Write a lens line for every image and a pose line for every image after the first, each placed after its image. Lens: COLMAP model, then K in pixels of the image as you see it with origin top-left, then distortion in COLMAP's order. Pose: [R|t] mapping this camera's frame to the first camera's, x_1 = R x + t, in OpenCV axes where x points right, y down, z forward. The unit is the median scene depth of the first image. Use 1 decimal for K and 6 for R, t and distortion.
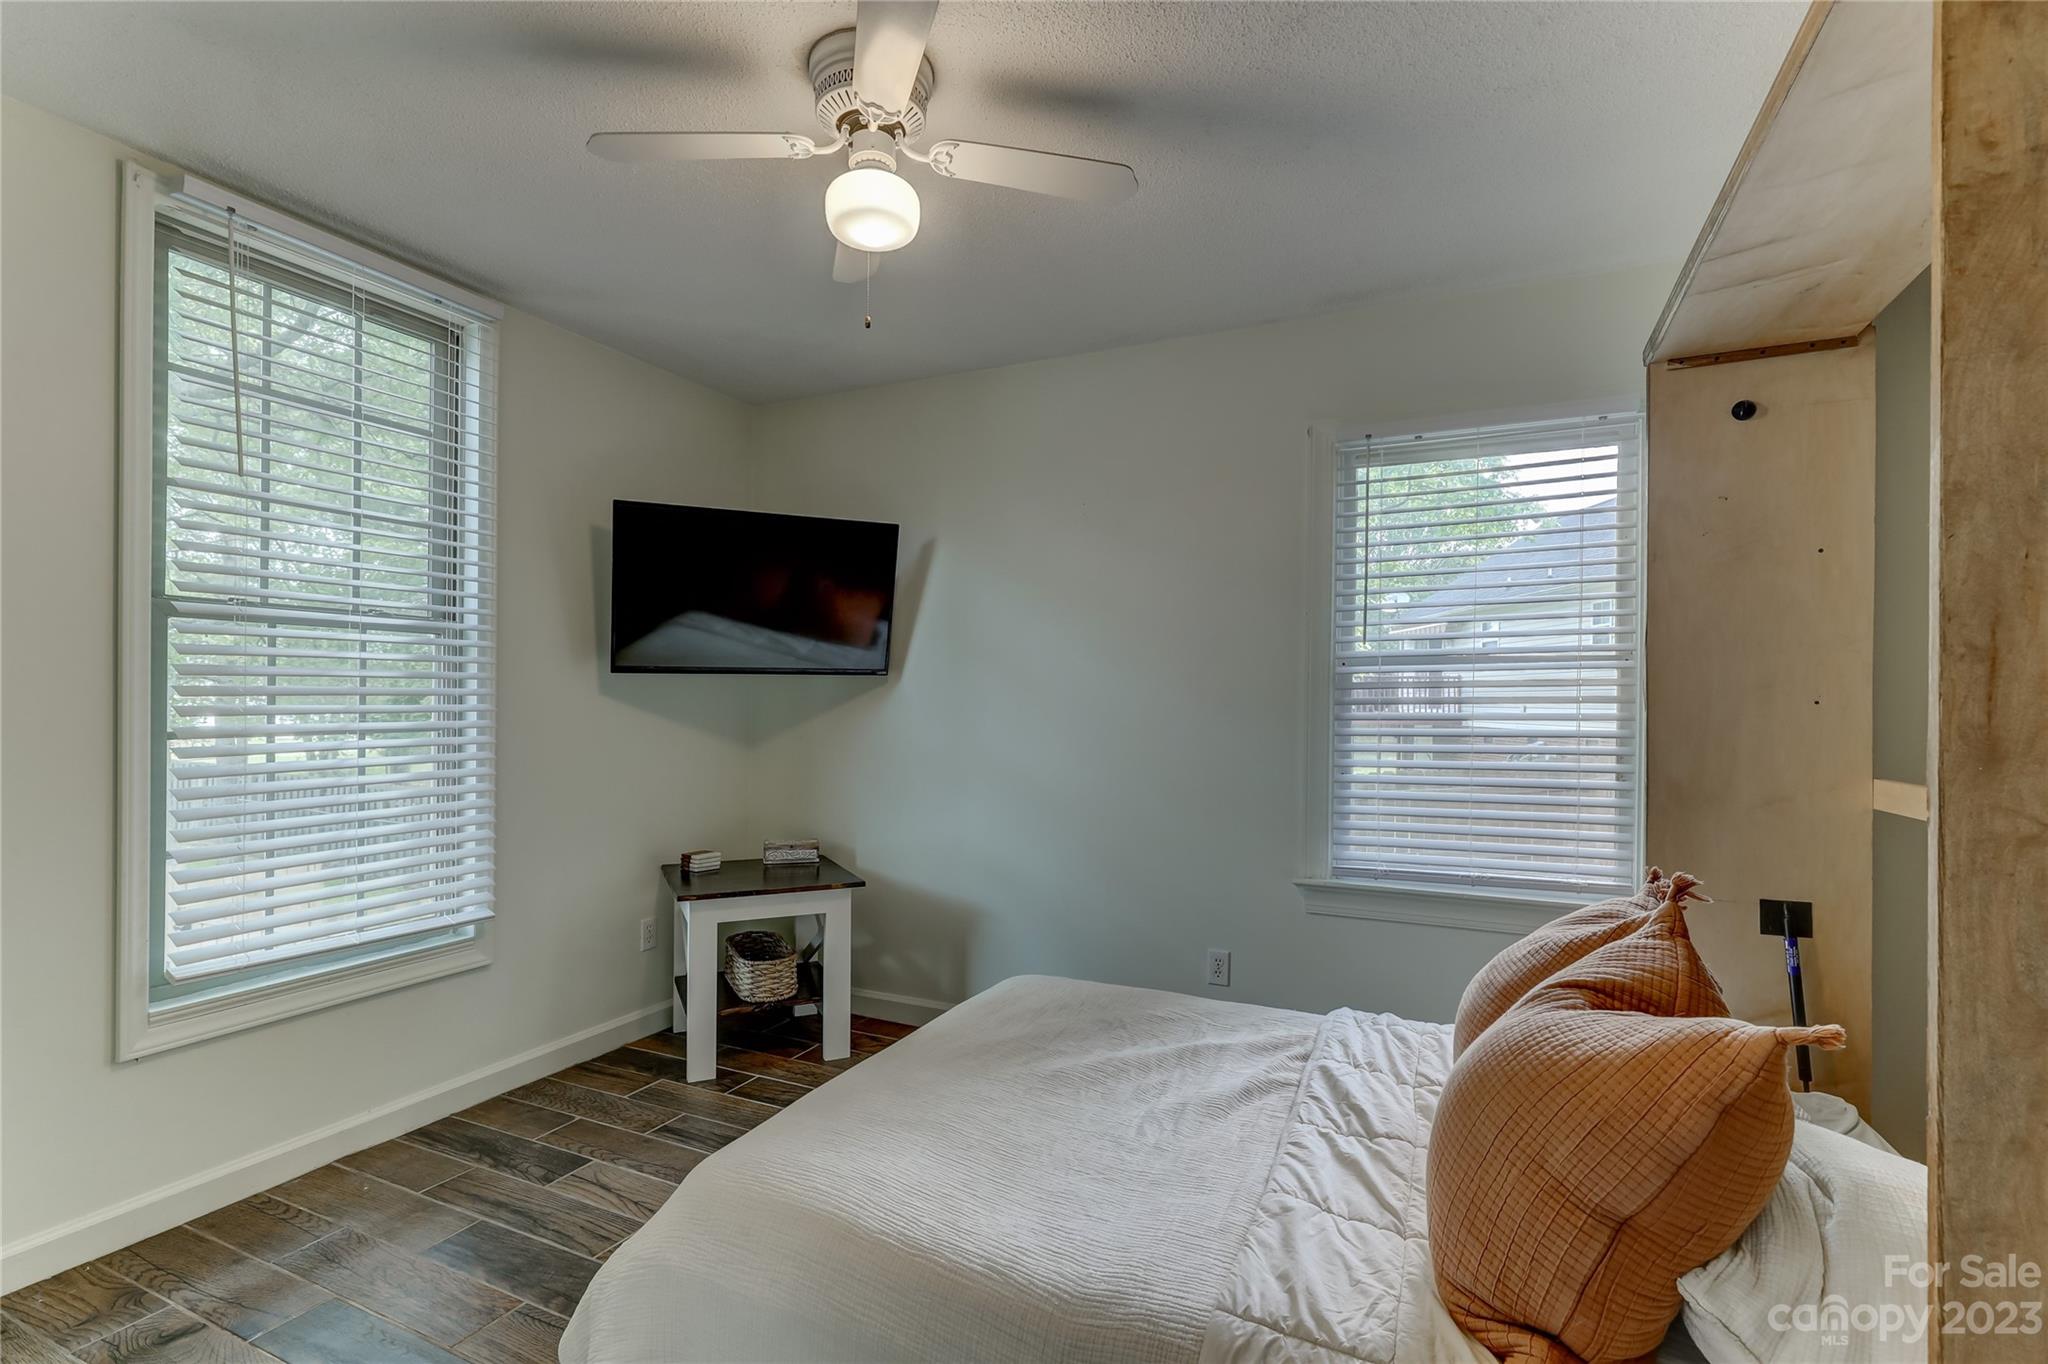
lens RADIAL K [[949.2, 0, 1023.1], [0, 949.2, 705.5], [0, 0, 1]] dist [-0.000097, -0.000260]
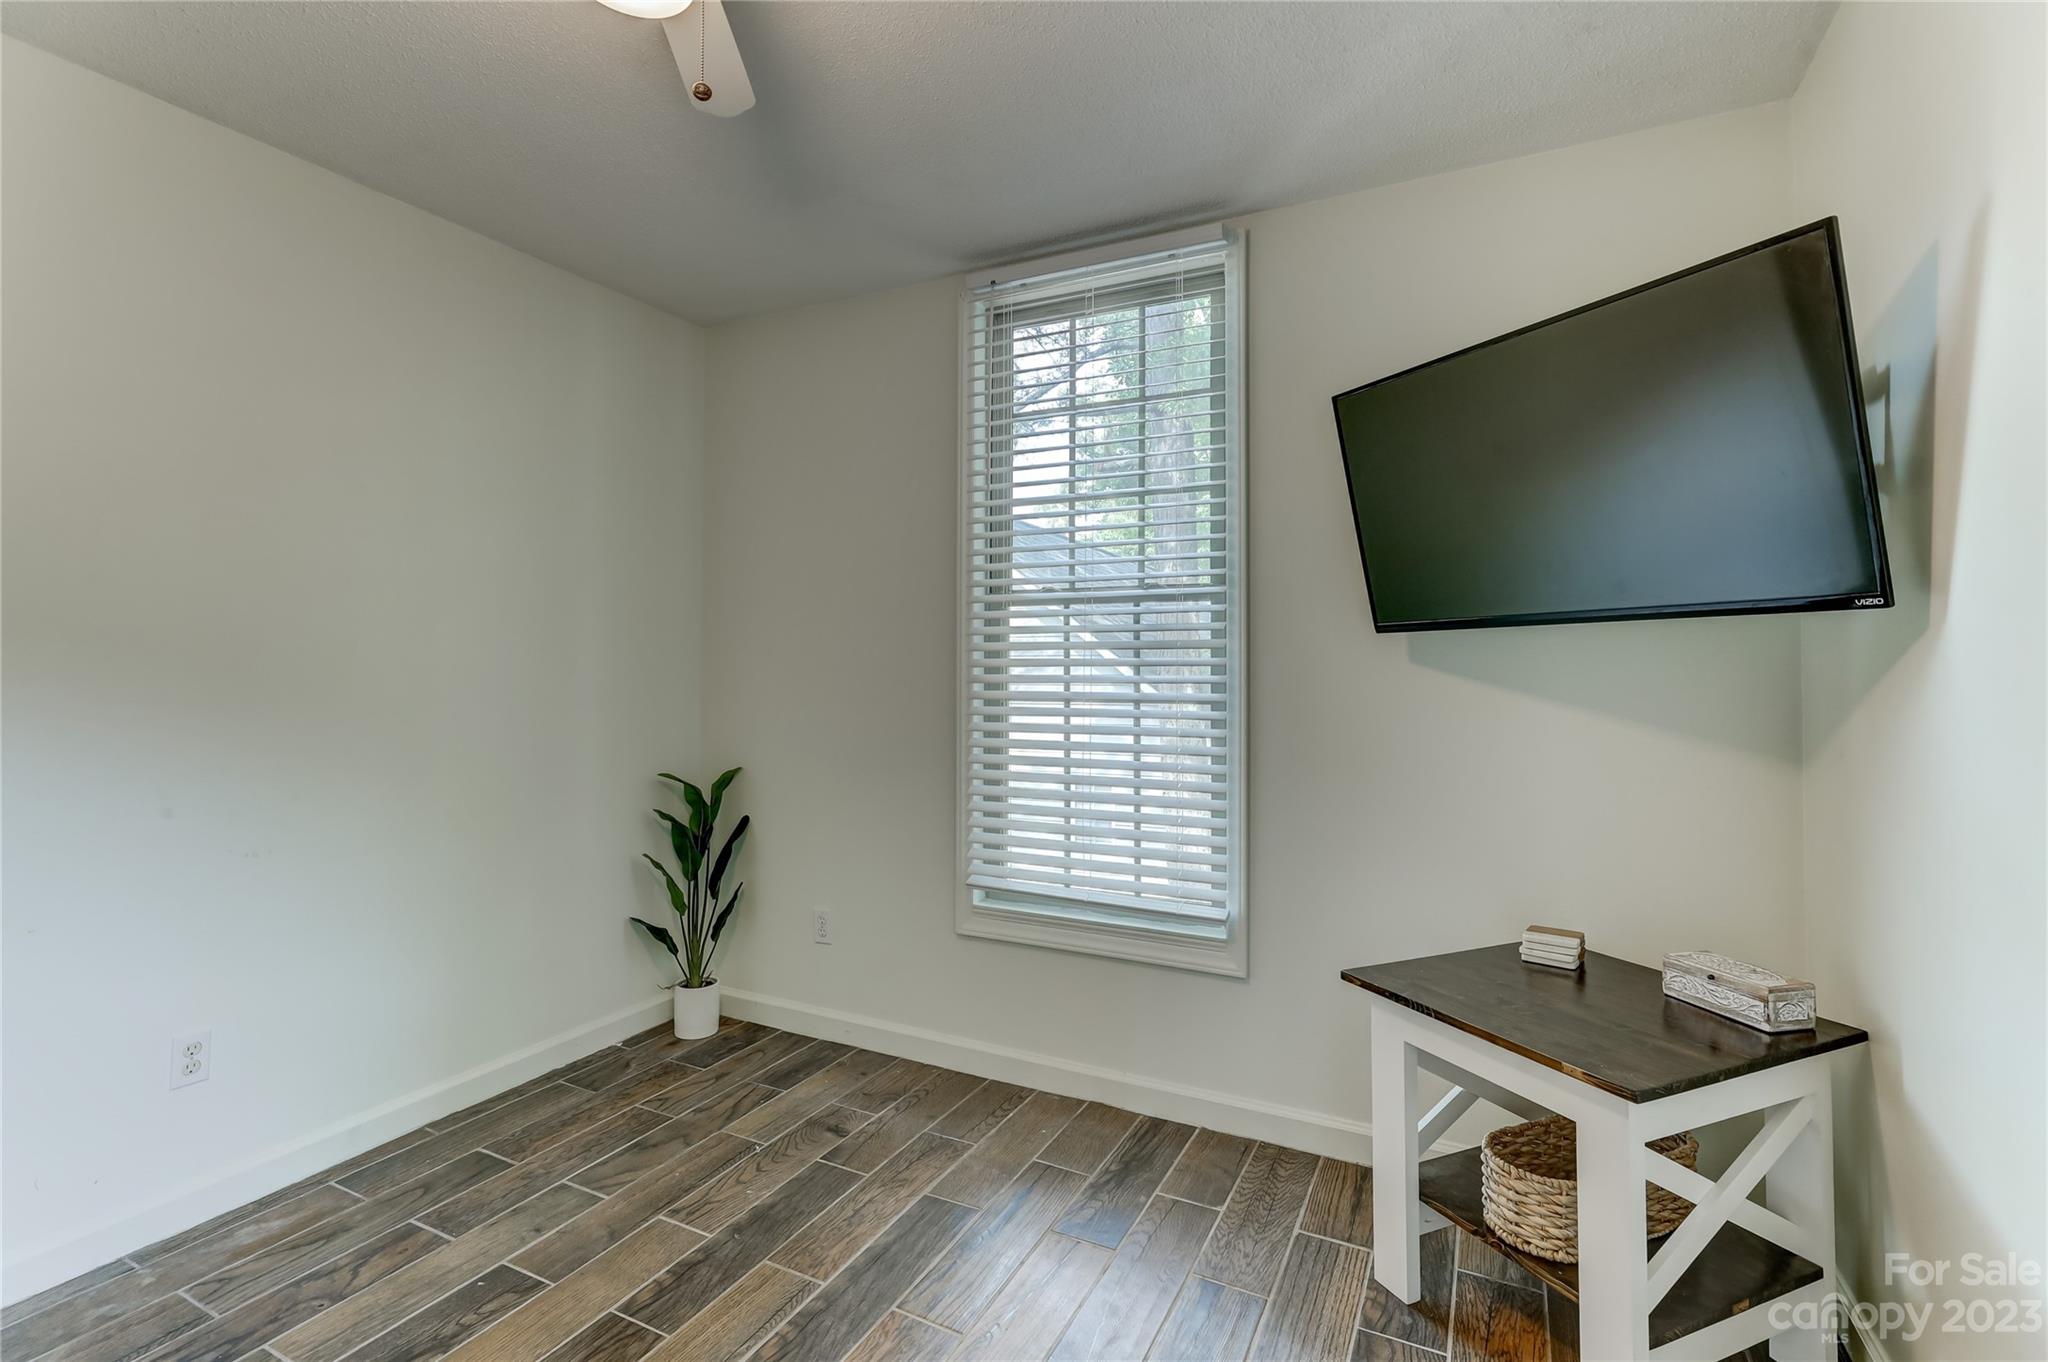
lens RADIAL K [[940.0, 0, 1006.9], [0, 940.0, 657.2], [0, 0, 1]] dist [0.002560, 0.000880]
pose [[-0.041078, -0.016824, -0.999014, 0.330775], [-0.008282, 0.999830, -0.016498, -0.002501], [0.999122, 0.007596, -0.041210, 0.896696]]
